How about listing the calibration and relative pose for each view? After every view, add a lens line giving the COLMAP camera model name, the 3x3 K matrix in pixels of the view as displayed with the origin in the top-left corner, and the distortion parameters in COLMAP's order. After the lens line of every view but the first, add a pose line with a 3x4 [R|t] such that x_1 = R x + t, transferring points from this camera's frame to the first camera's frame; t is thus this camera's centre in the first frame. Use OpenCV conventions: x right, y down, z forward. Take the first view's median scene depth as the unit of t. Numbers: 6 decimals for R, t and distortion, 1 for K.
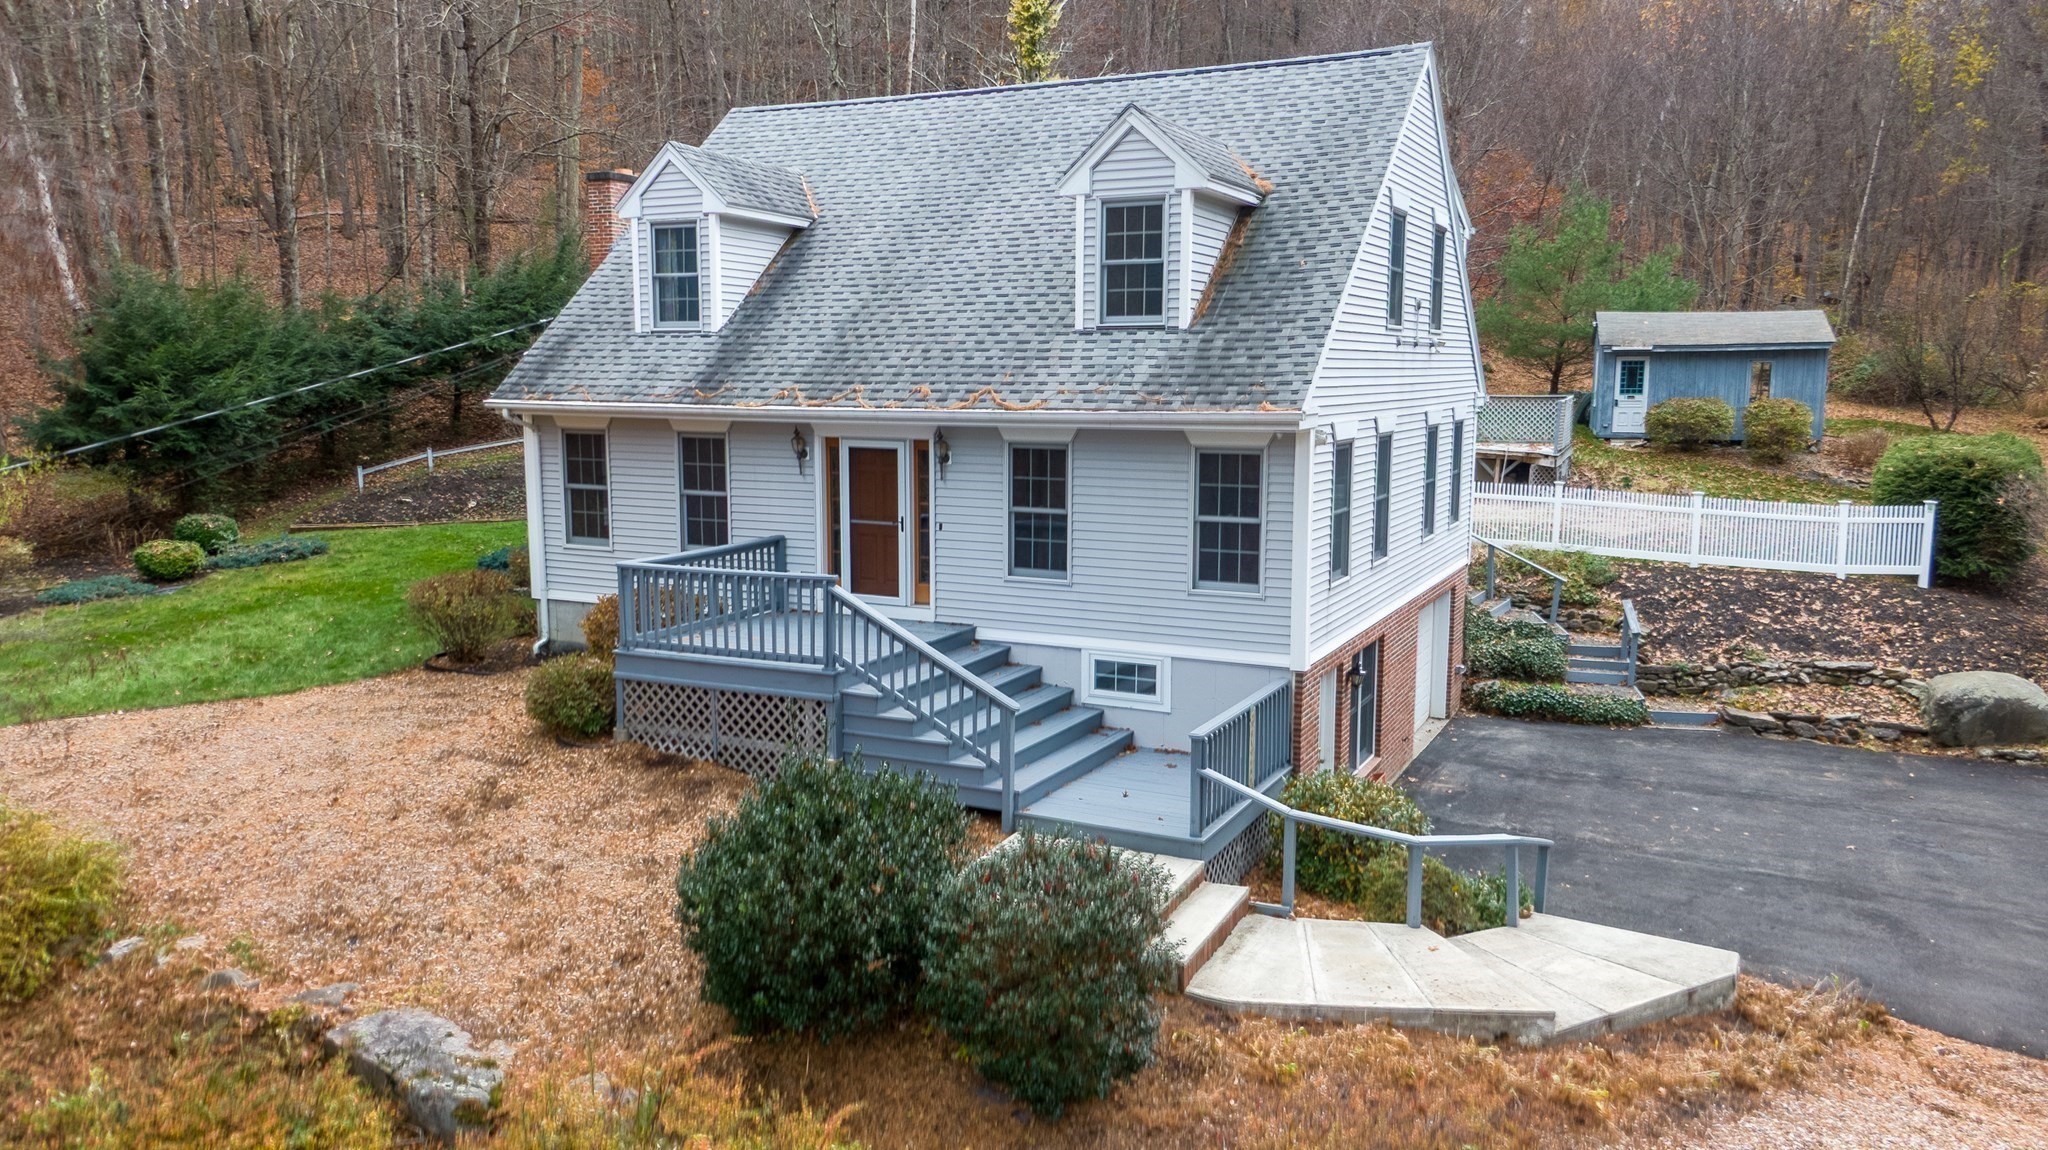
lens RADIAL K [[1415.5, 0, 1077.5], [0, 1415.5, 572.9], [0, 0, 1]] dist [0.063876, -0.092093]
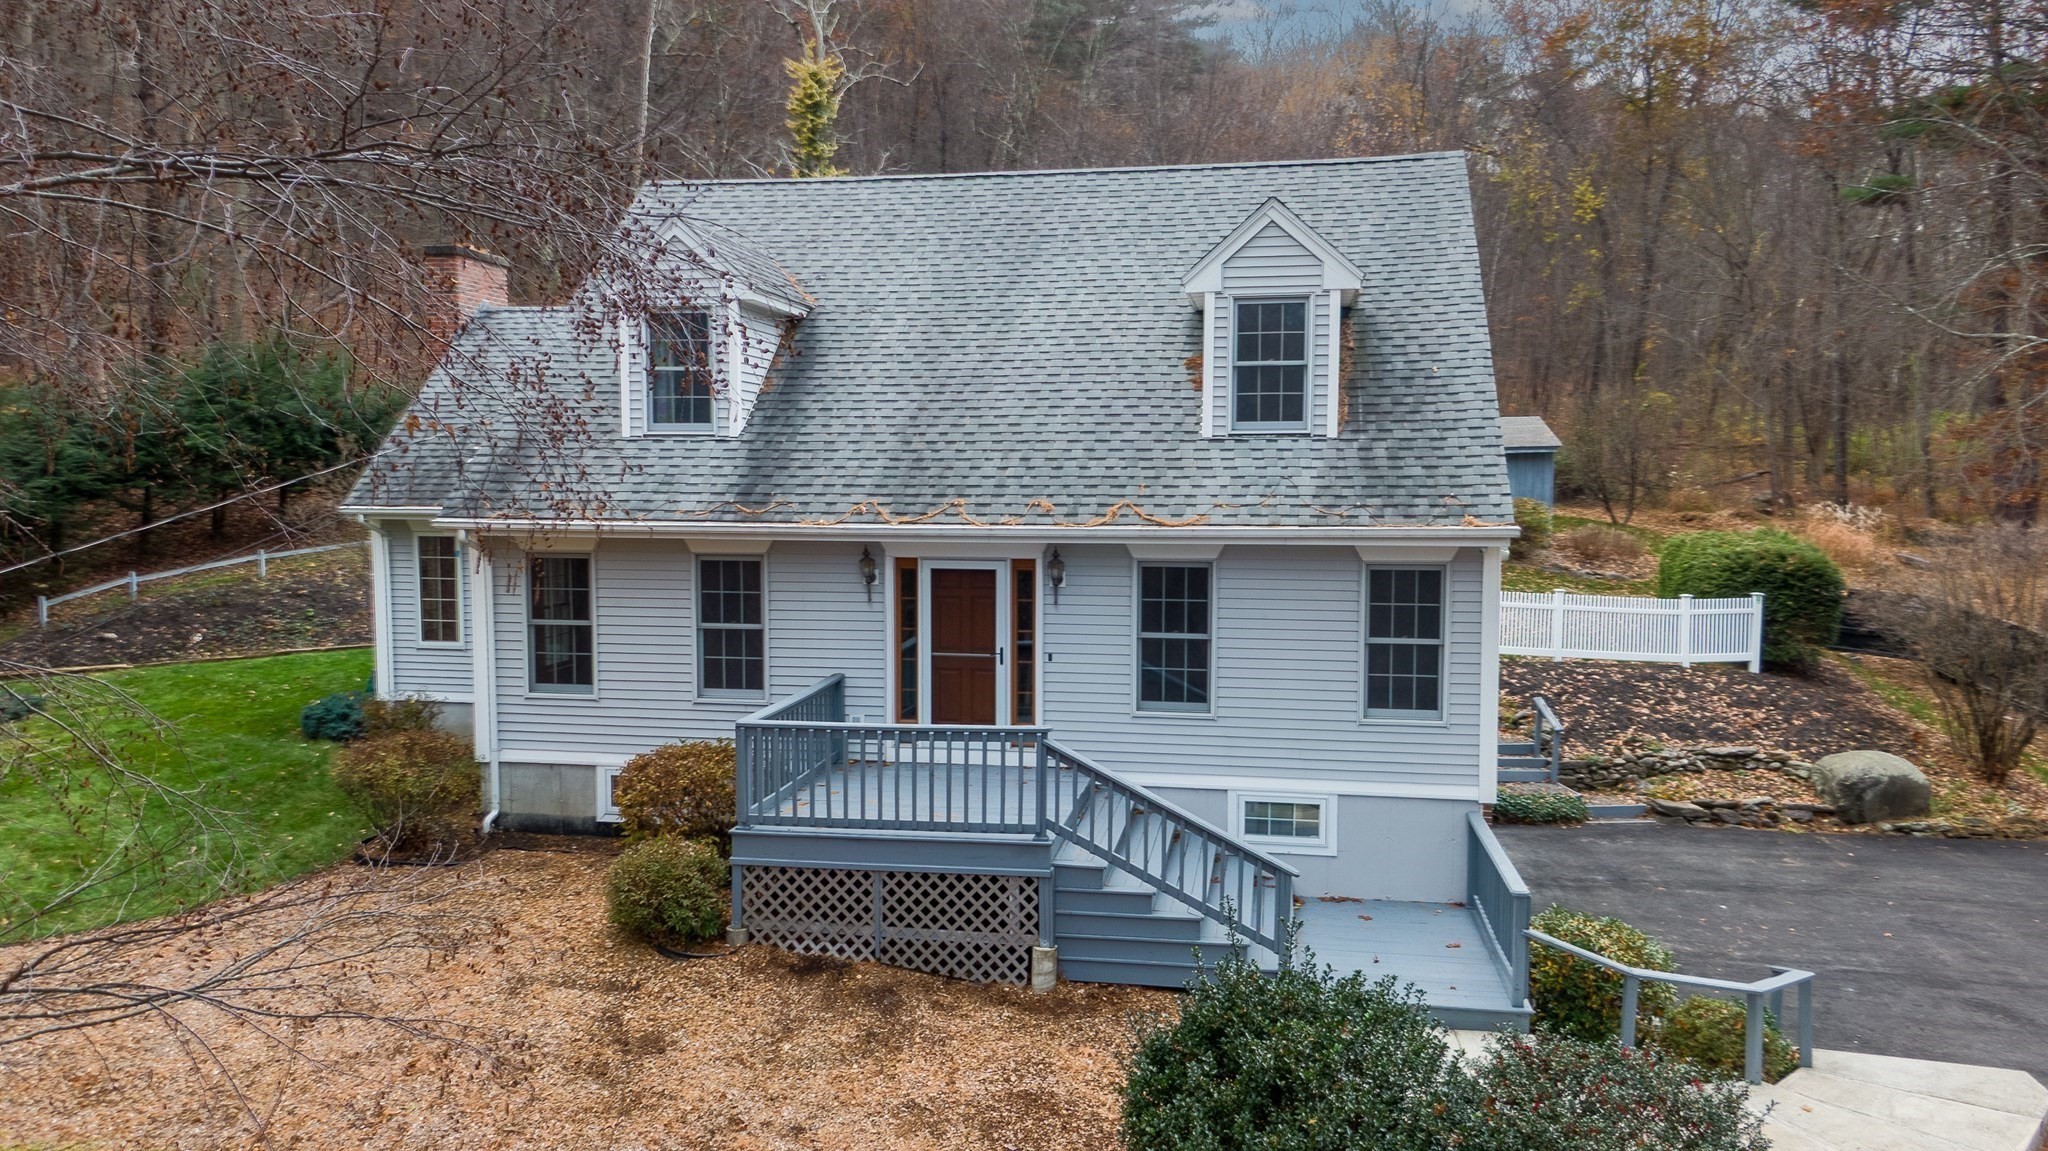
lens RADIAL K [[1415.5, 0, 1077.5], [0, 1415.5, 573.4], [0, 0, 1]] dist [0.063876, -0.092093]
pose [[0.963185, -0.021178, 0.268003, -0.305730], [0.039174, 0.997308, -0.061980, -0.028860], [-0.265968, 0.070197, 0.961422, 0.144196]]
